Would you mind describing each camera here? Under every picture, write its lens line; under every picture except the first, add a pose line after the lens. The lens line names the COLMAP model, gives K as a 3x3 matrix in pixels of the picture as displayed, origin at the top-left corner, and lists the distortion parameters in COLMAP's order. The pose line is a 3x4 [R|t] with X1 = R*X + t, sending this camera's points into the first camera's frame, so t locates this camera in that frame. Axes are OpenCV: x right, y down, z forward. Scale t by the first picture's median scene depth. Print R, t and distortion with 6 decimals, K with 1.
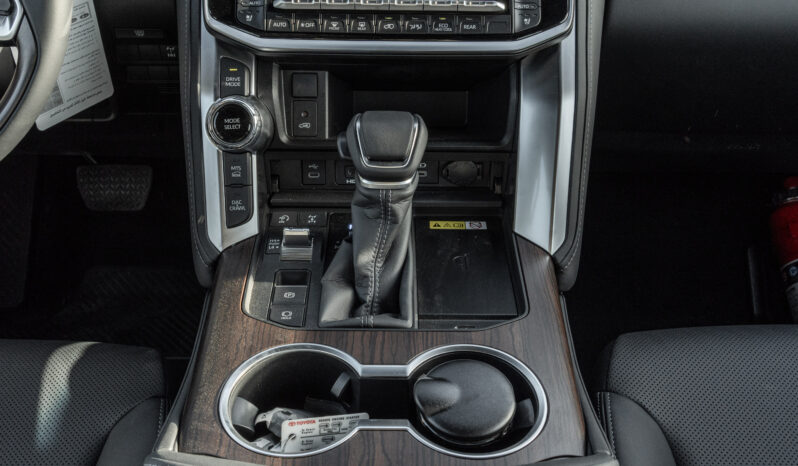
lens RADIAL K [[784.0, 0, 399.0], [0, 784.0, 233.0], [0, 0, 1]] dist [-0.001922, -0.004342]
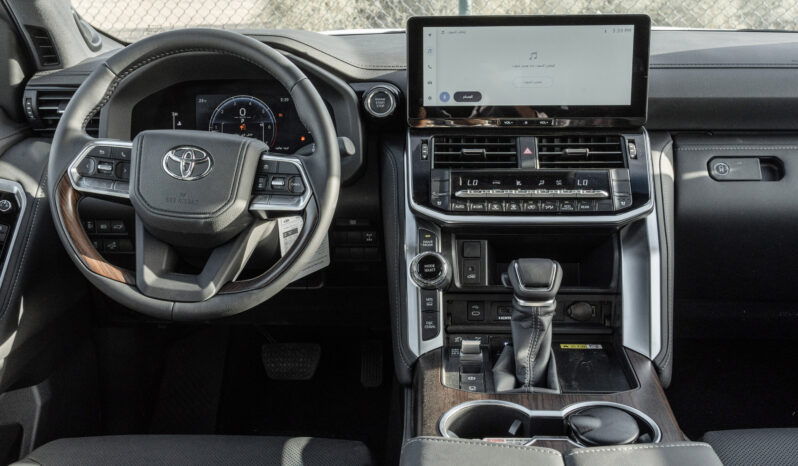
lens RADIAL K [[873.0, 0, 399.2], [0, 873.0, 285.4], [0, 0, 1]] dist [-0.010426, -0.008844]
pose [[0.998703, -0.010980, -0.049725, -0.184474], [-0.004328, 0.954640, -0.297731, 0.380738], [0.050738, 0.297560, 0.953354, -0.569890]]
